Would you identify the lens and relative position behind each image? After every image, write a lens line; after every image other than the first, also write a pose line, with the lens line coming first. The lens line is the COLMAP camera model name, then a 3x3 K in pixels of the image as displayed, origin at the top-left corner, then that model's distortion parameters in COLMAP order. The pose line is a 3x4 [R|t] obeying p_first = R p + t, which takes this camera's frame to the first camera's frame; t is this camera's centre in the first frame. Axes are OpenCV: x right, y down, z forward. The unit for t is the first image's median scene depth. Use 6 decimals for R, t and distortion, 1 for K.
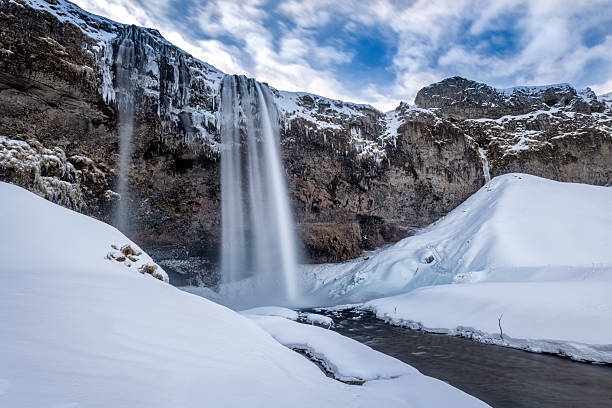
lens RADIAL K [[401.5, 0, 306.5], [0, 401.5, 205.7], [0, 0, 1]] dist [0.004359, 0.000511]
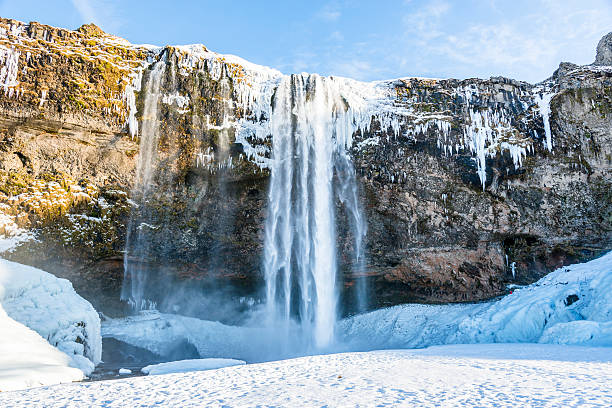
lens RADIAL K [[493.8, 0, 306.2], [0, 493.8, 203.0], [0, 0, 1]] dist [-0.005412, -0.008123]
pose [[0.887113, -0.078054, -0.454905, 0.247721], [0.054135, 0.996390, -0.065395, 0.007993], [0.458367, 0.033387, 0.888136, 0.089664]]
